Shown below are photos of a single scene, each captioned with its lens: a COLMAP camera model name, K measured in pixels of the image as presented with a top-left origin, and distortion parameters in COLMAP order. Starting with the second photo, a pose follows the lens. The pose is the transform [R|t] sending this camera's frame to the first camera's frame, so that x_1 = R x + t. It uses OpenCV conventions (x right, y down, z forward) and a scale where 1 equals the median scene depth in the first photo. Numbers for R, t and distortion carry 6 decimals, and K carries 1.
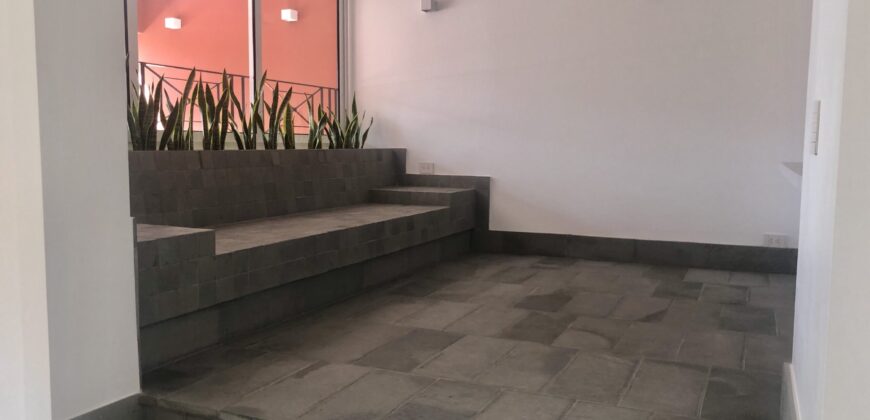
lens RADIAL K [[717.4, 0, 437.5], [0, 717.4, 210.2], [0, 0, 1]] dist [0.048576, -0.071854]
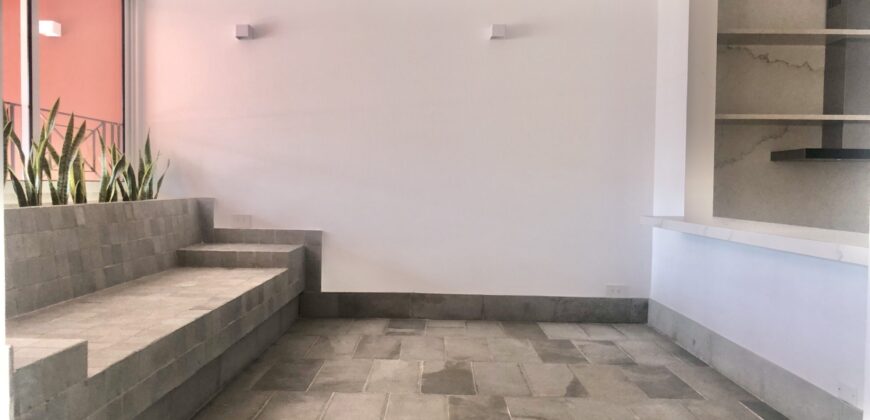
lens RADIAL K [[717.4, 0, 432.2], [0, 717.4, 207.8], [0, 0, 1]] dist [0.048576, -0.071854]
pose [[0.922552, -0.006201, 0.385823, -0.146381], [0.028315, 0.998263, -0.051661, -0.026580], [-0.384832, 0.058585, 0.921125, 0.144105]]
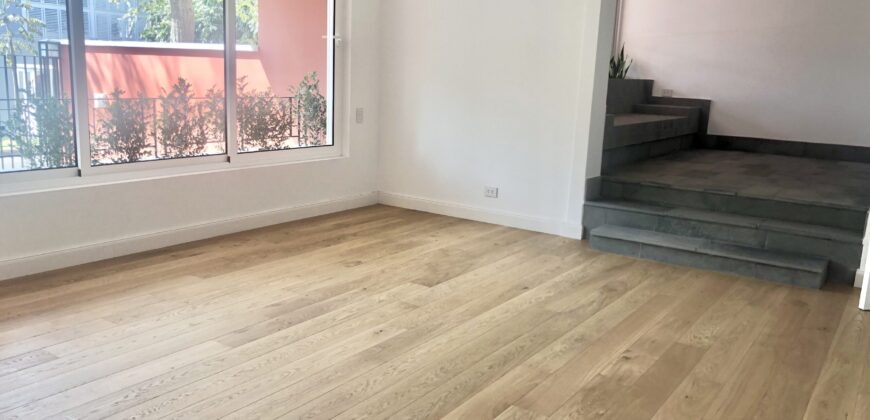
lens RADIAL K [[717.4, 0, 435.6], [0, 717.4, 217.3], [0, 0, 1]] dist [0.048576, -0.071854]
pose [[0.983073, 0.069232, -0.169631, -0.245706], [-0.050294, 0.992264, 0.113503, 0.062579], [0.176177, -0.103050, 0.978950, -0.719403]]
